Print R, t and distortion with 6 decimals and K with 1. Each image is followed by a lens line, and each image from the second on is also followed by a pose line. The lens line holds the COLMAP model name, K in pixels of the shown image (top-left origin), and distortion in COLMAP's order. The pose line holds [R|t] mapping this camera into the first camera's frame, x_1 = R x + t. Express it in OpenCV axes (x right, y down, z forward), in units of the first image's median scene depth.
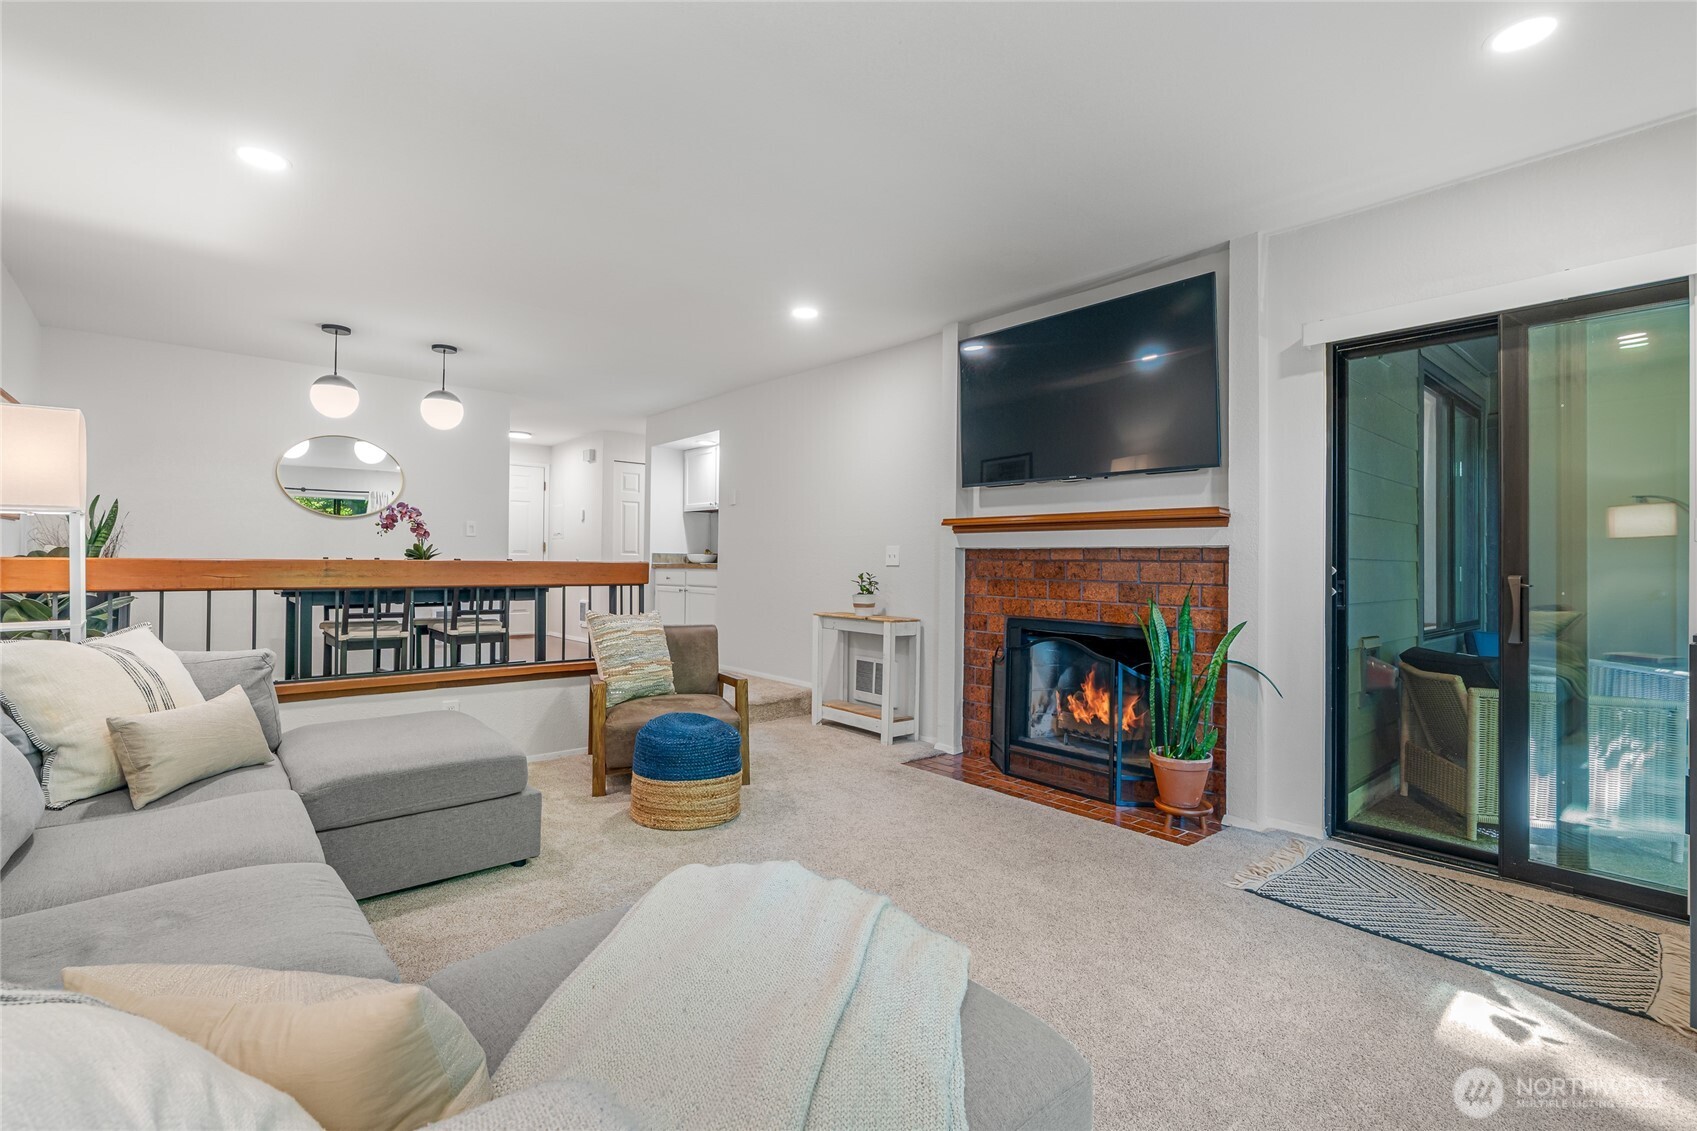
lens RADIAL K [[776.1, 0, 850.8], [0, 776.1, 569.7], [0, 0, 1]] dist [-0.007202, 0.001904]
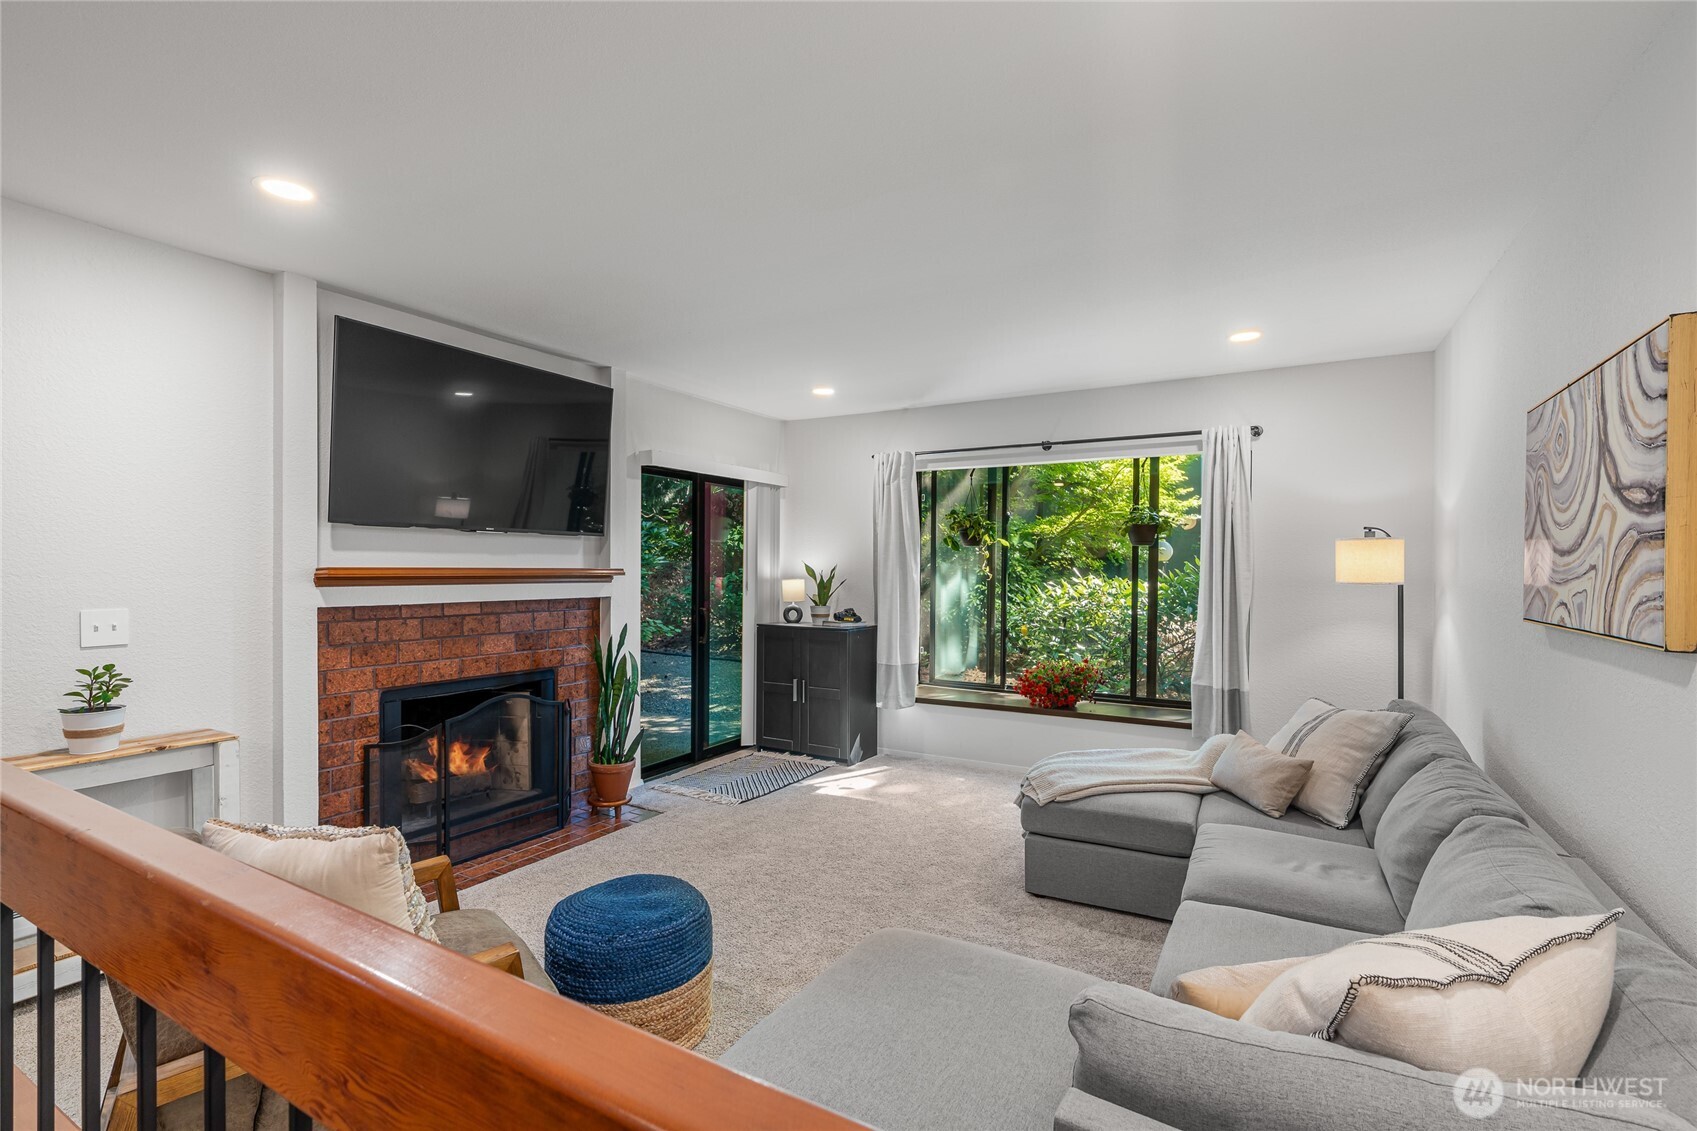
lens RADIAL K [[776.1, 0, 850.5], [0, 776.1, 577.1], [0, 0, 1]] dist [-0.007202, 0.001904]
pose [[-0.319566, -0.026472, 0.947194, -0.765980], [-0.002765, 0.999631, 0.027005, -0.085593], [-0.947560, 0.006011, -0.319522, 0.862178]]
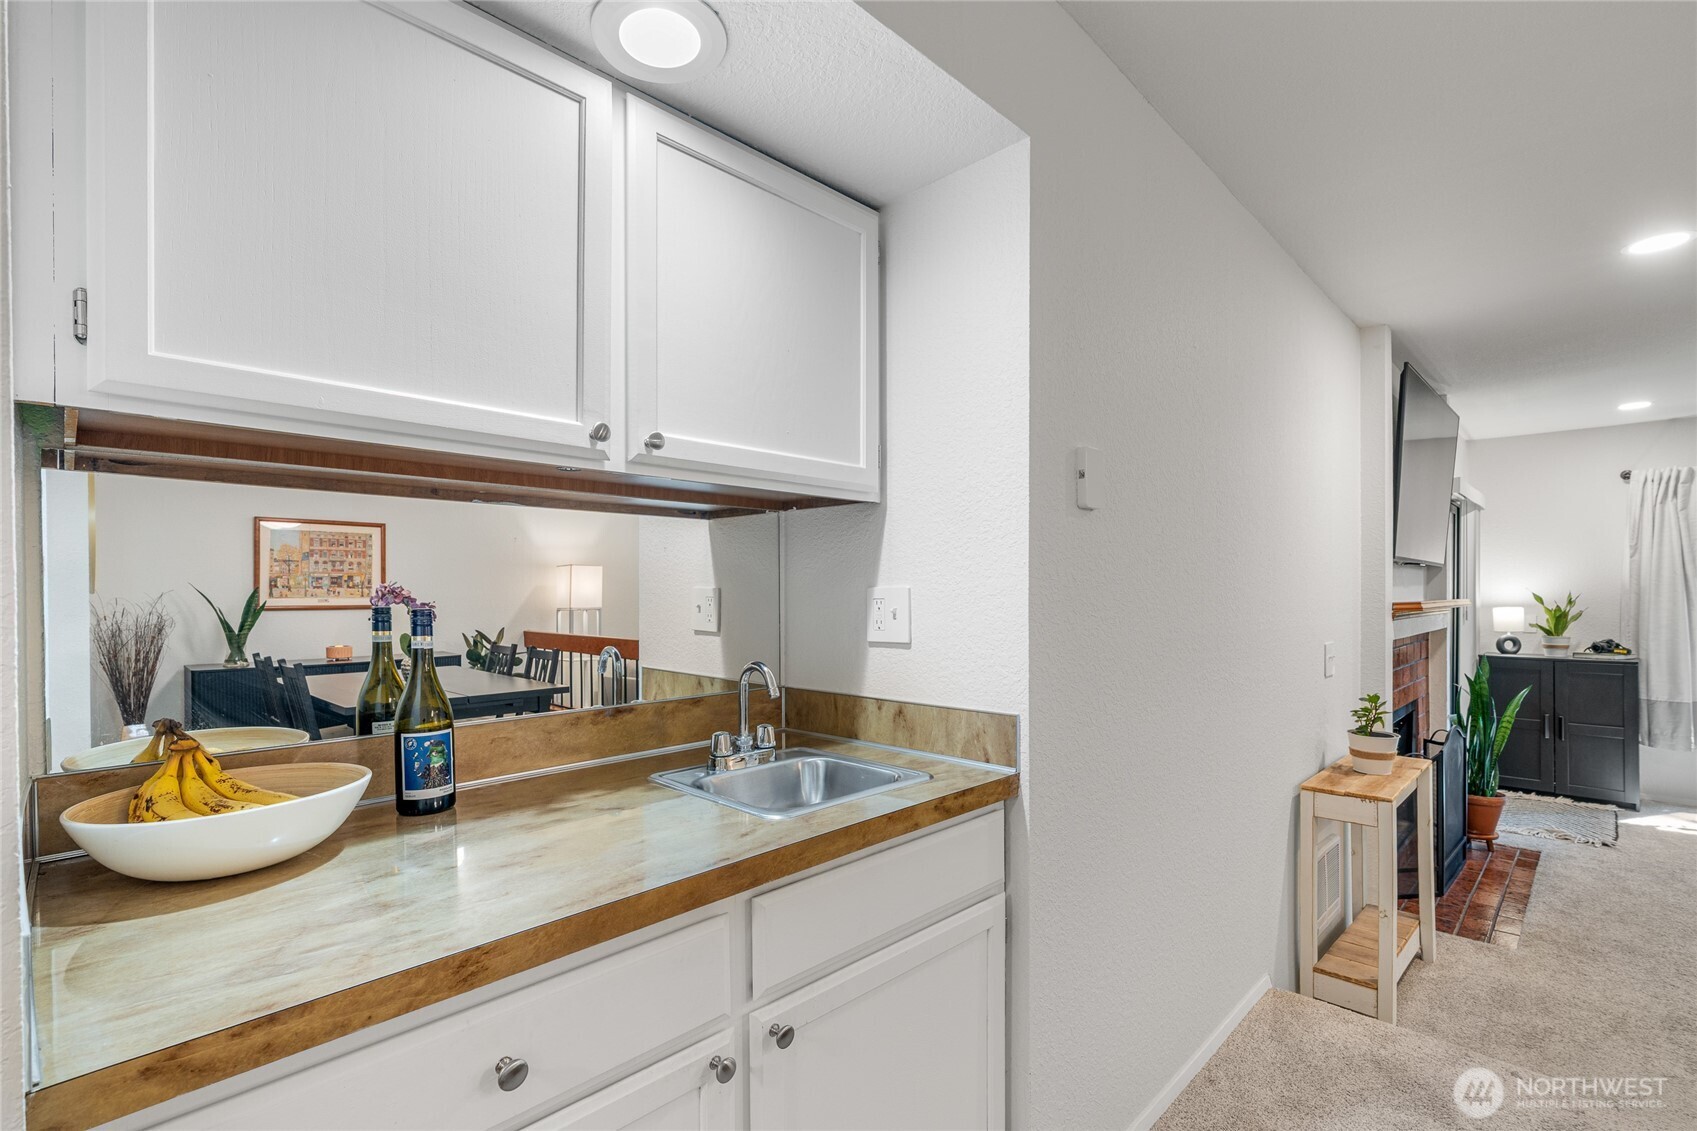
lens RADIAL K [[776.1, 0, 819.5], [0, 776.1, 587.7], [0, 0, 1]] dist [-0.007202, 0.001904]
pose [[-0.052715, -0.005454, 0.998595, -0.657856], [0.011940, 0.999910, 0.006091, -0.100102], [-0.998538, 0.012244, -0.052645, 1.764903]]
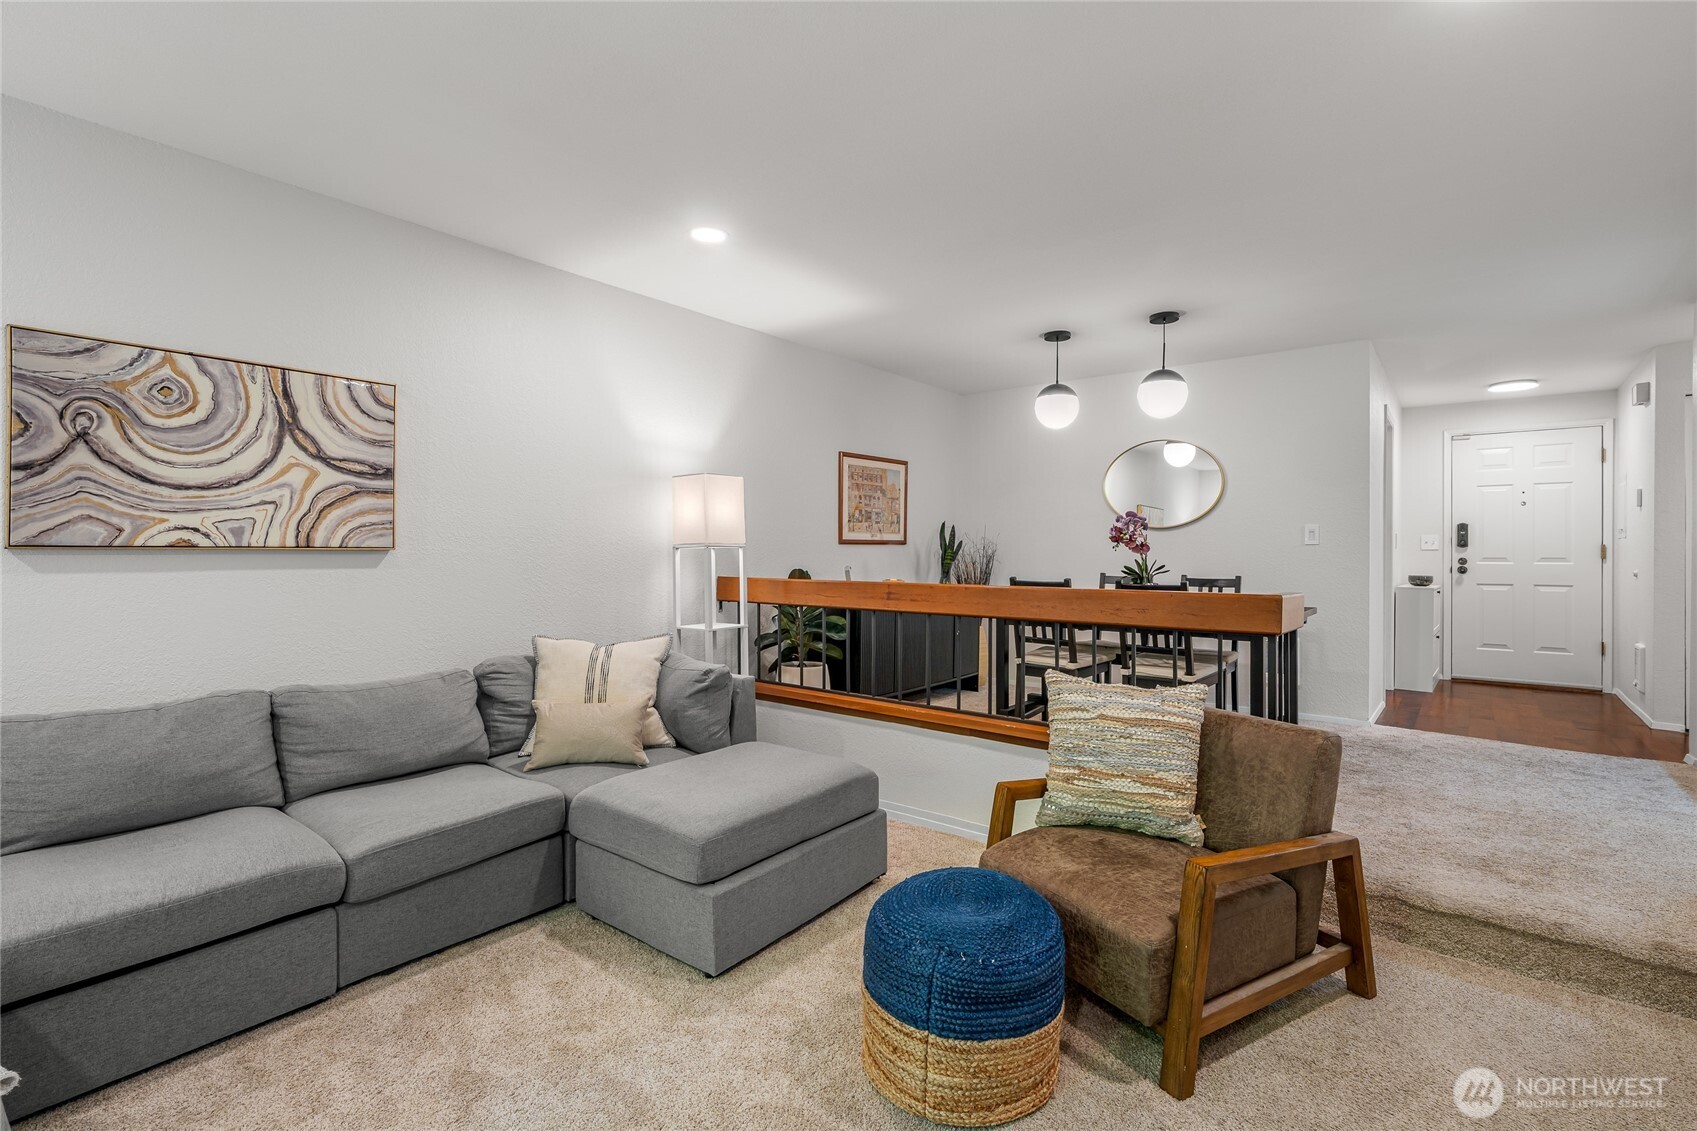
lens RADIAL K [[776.1, 0, 857.7], [0, 776.1, 552.4], [0, 0, 1]] dist [-0.007202, 0.001904]
pose [[0.173129, -0.005749, -0.984882, 0.271372], [-0.012376, 0.999891, -0.008012, -0.037958], [0.984821, 0.013576, 0.173039, 0.687730]]
